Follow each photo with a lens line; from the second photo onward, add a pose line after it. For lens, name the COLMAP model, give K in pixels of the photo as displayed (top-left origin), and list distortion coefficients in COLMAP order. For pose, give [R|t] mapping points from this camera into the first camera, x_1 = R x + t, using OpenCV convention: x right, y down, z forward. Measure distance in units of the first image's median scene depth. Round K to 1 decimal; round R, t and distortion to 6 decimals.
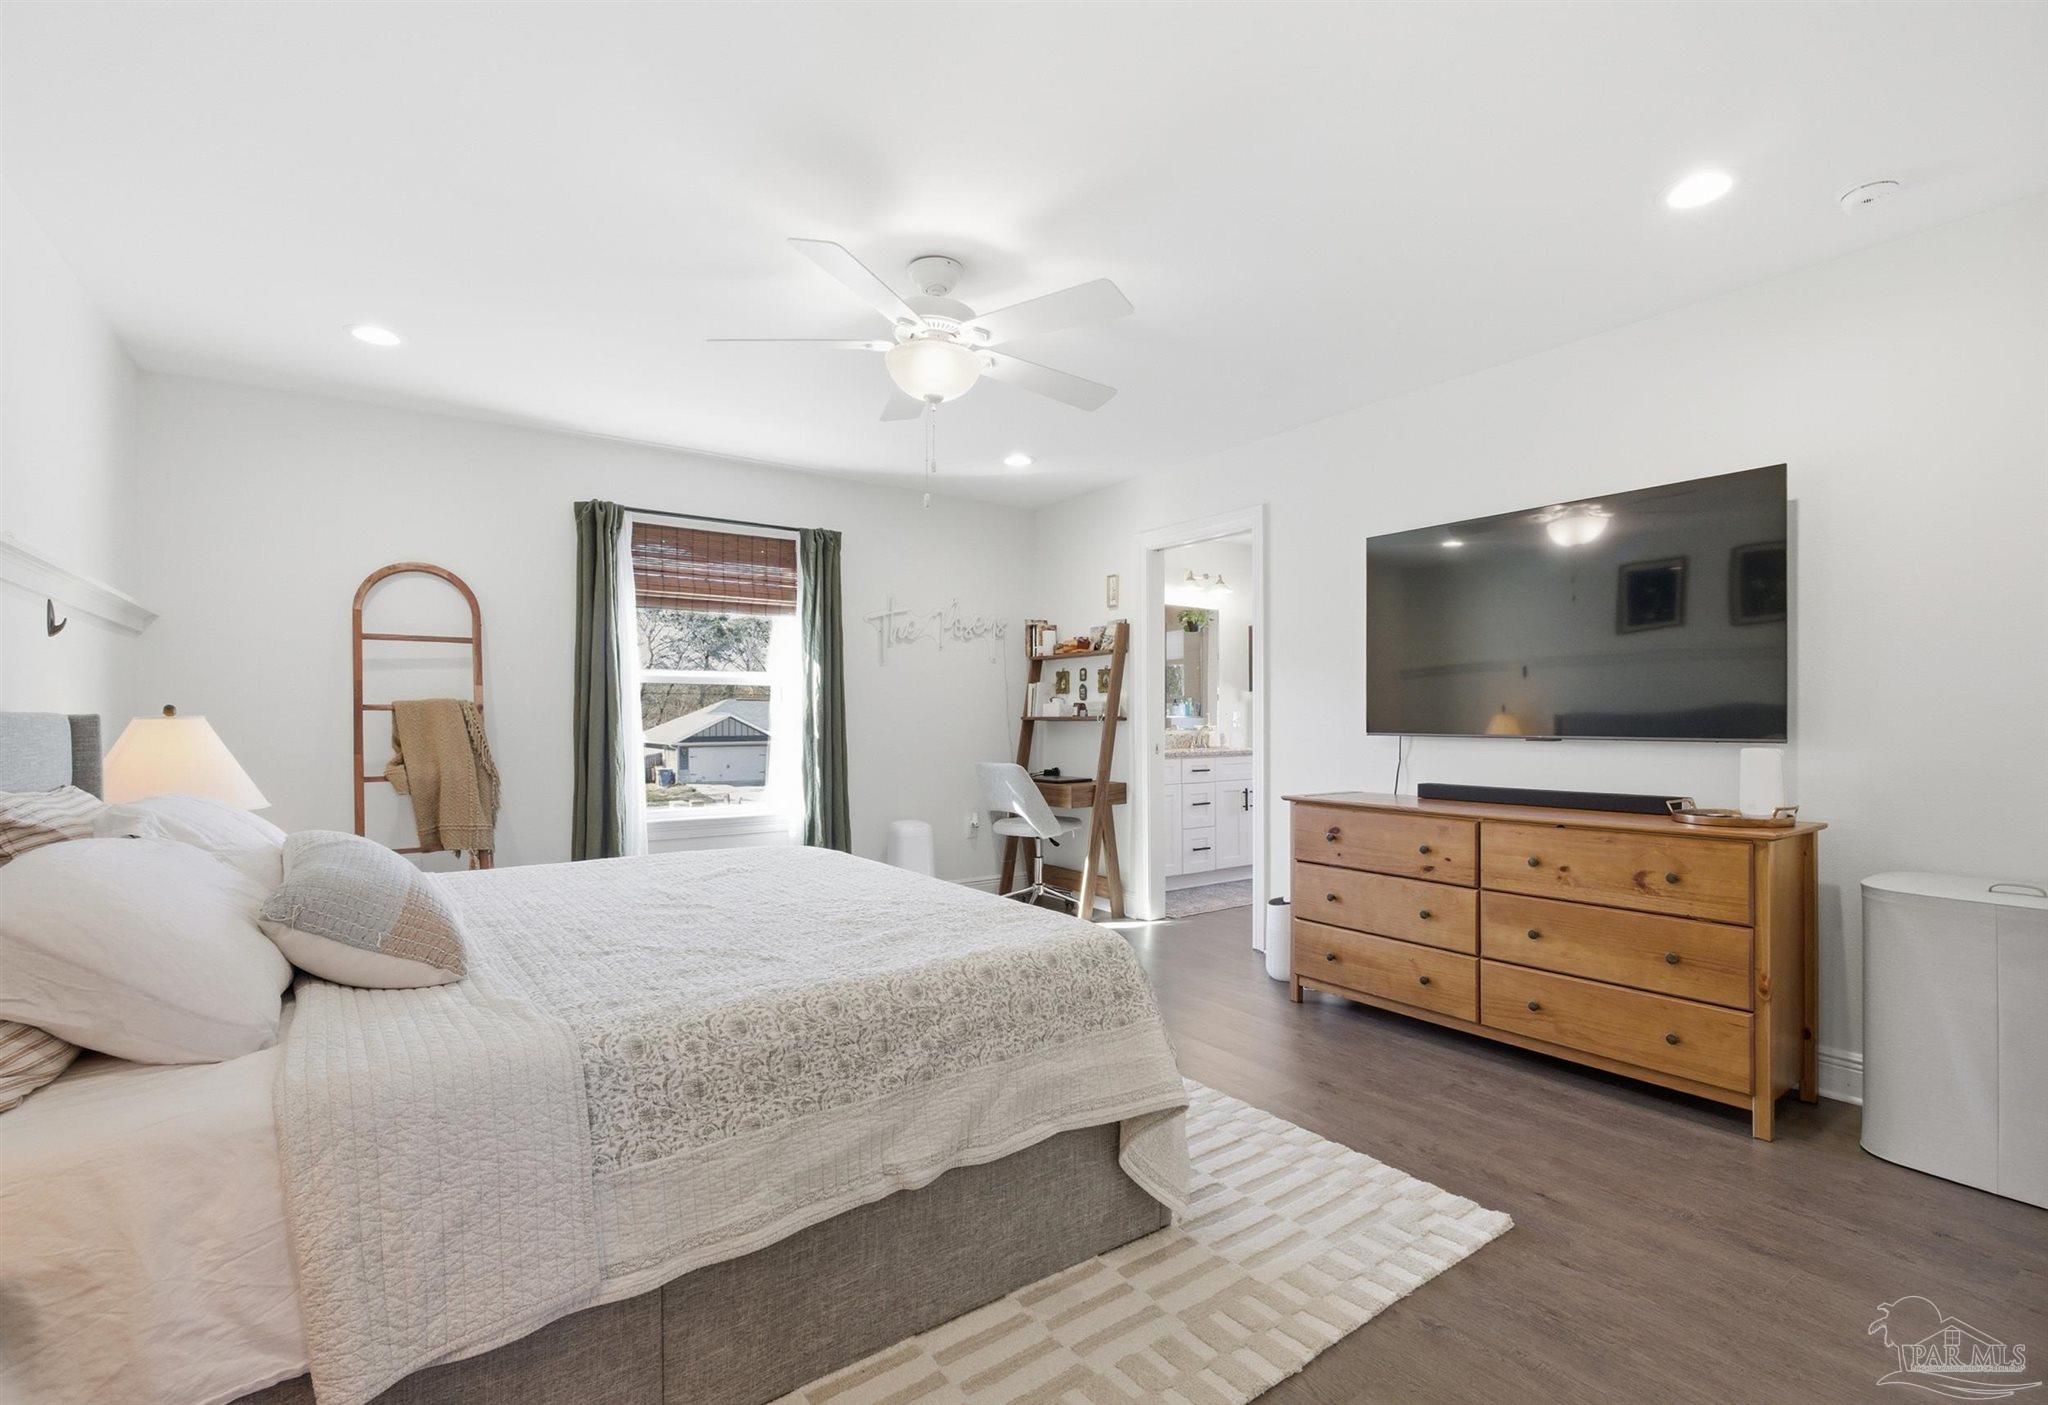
lens RADIAL K [[948.0, 0, 1023.8], [0, 948.0, 712.2], [0, 0, 1]] dist [-0.000213, -0.000002]
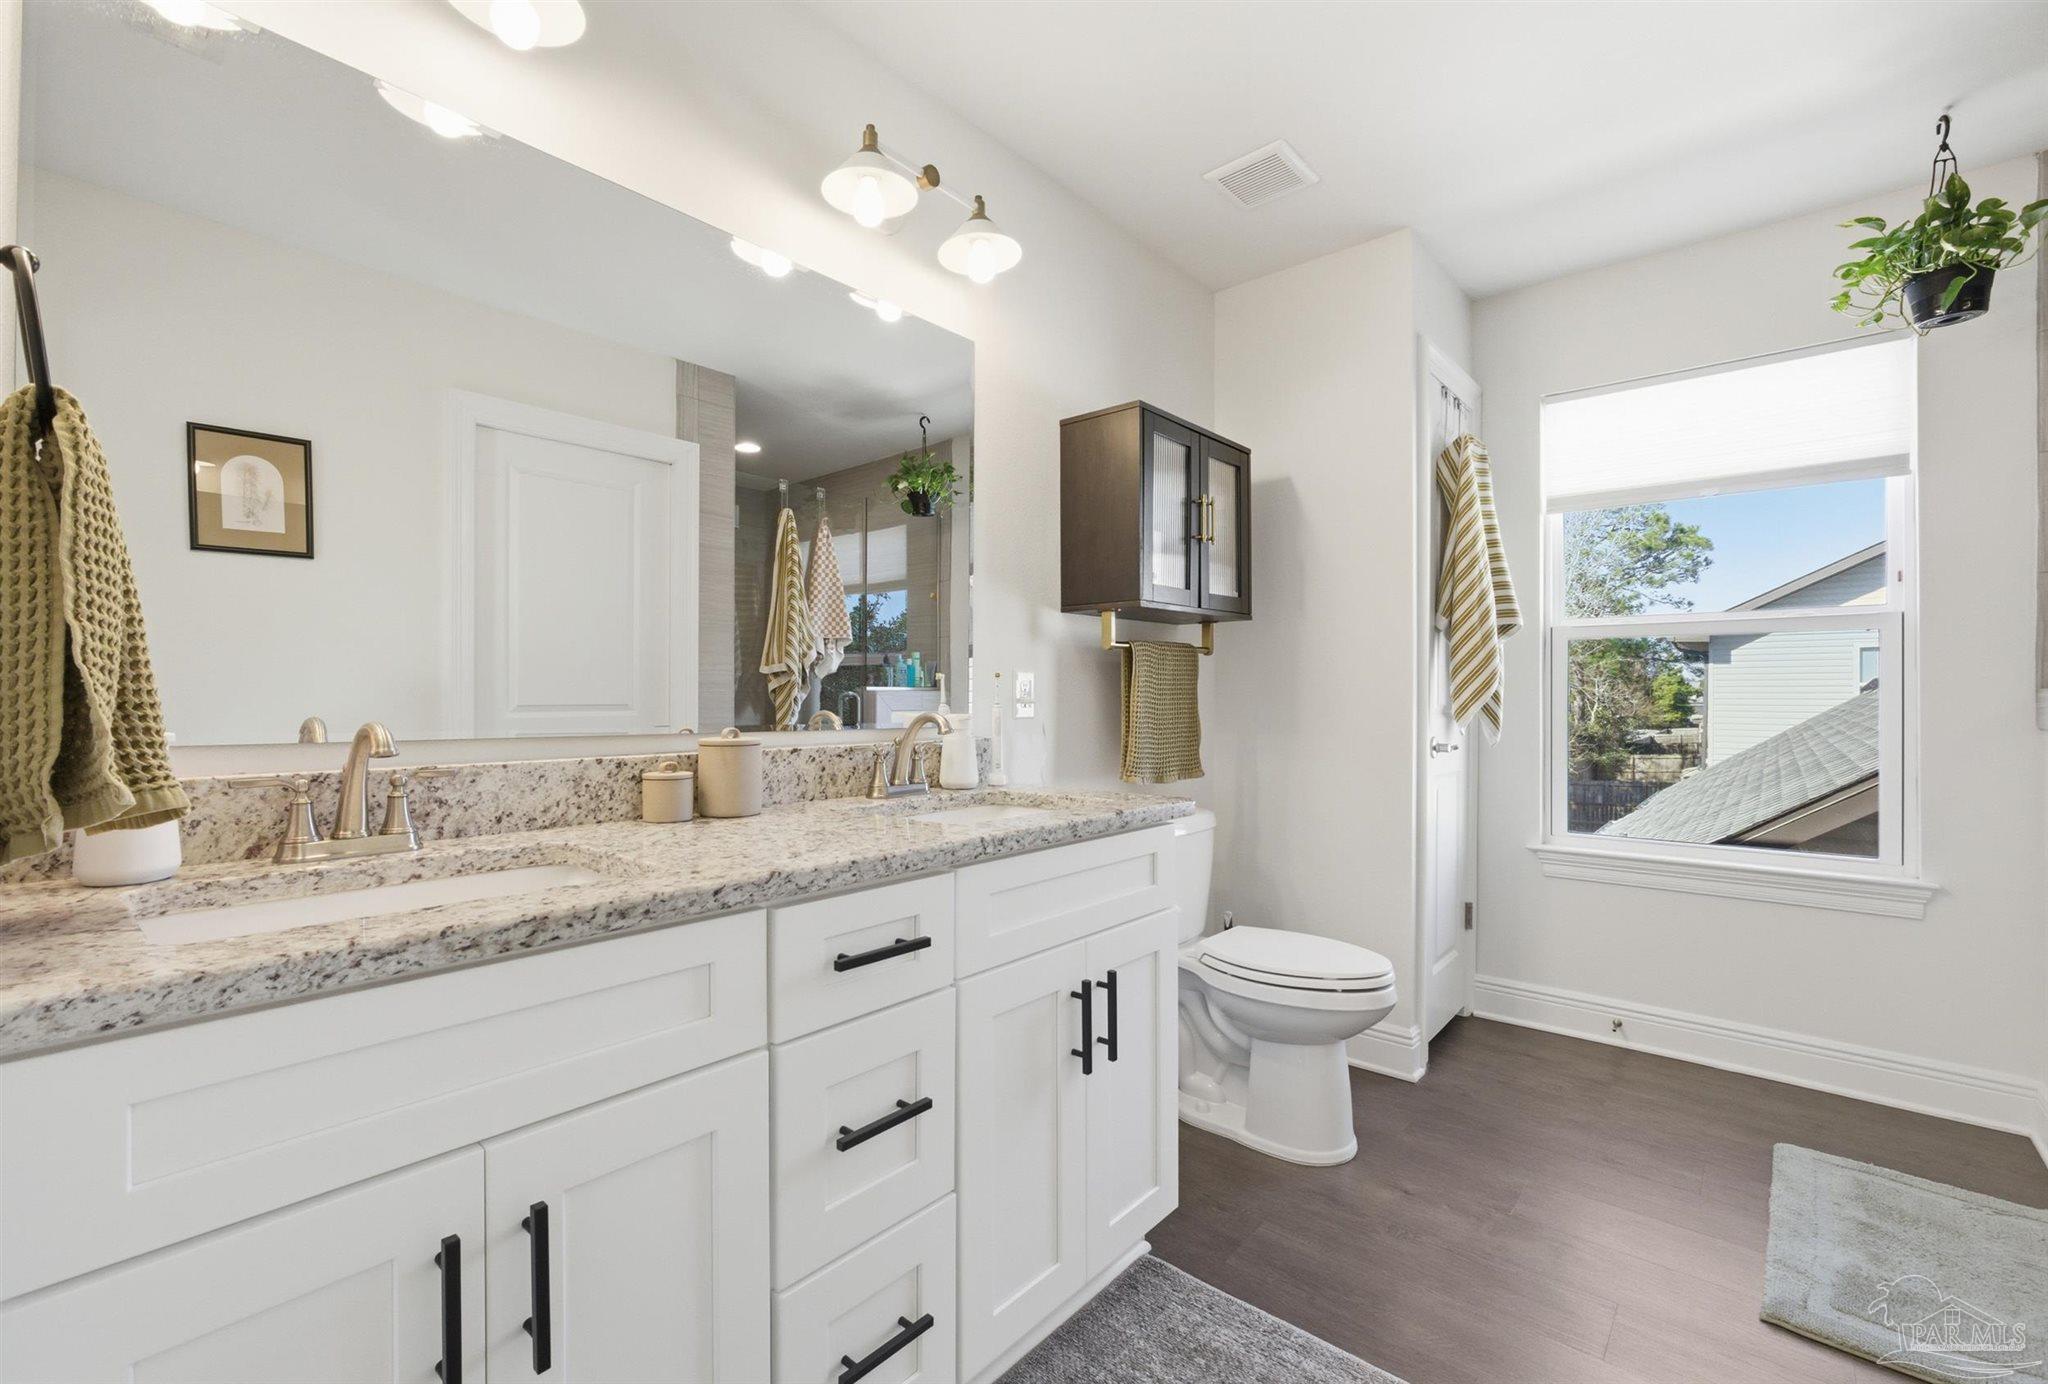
lens RADIAL K [[886.8, 0, 1025.9], [0, 886.8, 696.1], [0, 0, 1]] dist [-0.005433, 0.000647]
pose [[0.965315, 0.003888, 0.261059, 0.147551], [-0.005409, 0.999972, 0.005105, 0.007108], [-0.261032, -0.006340, 0.965309, 0.719040]]
